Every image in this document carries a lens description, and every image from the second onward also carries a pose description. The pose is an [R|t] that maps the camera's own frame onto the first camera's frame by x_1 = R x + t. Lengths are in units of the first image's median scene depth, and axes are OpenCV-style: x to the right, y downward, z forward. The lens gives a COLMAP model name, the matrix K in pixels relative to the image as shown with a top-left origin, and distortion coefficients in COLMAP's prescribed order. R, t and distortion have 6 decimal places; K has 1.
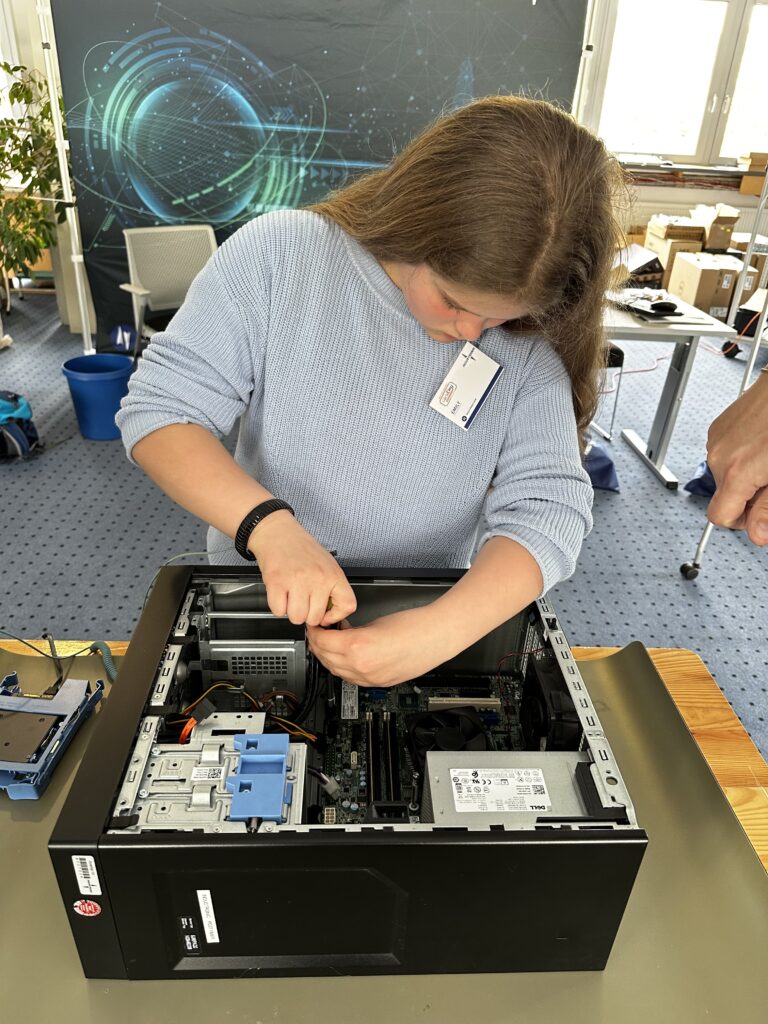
lens RADIAL K [[717.6, 0, 384.0], [0, 717.6, 512.0], [0, 0, 1]] dist [-0.007695, -0.002949]
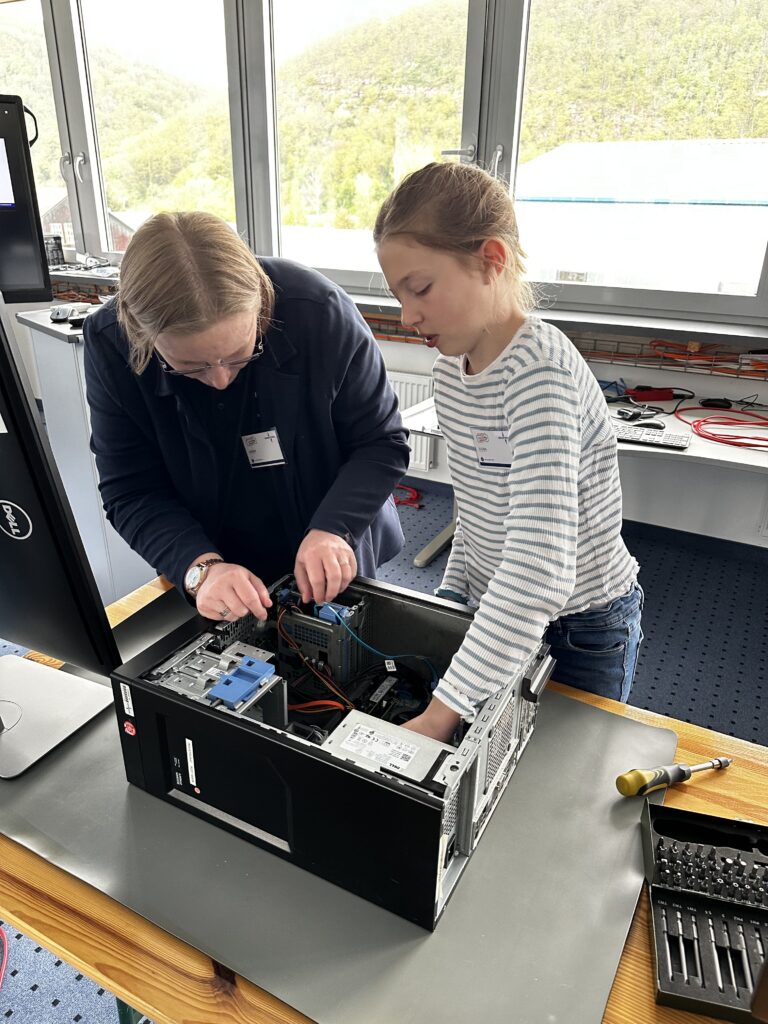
lens RADIAL K [[717.6, 0, 384.0], [0, 717.6, 512.0], [0, 0, 1]] dist [-0.007695, -0.002949]
pose [[0.860293, 0.178889, -0.477384, 0.749363], [-0.233223, 0.970780, -0.056513, 0.044315], [0.453325, 0.159955, 0.876876, -0.222909]]
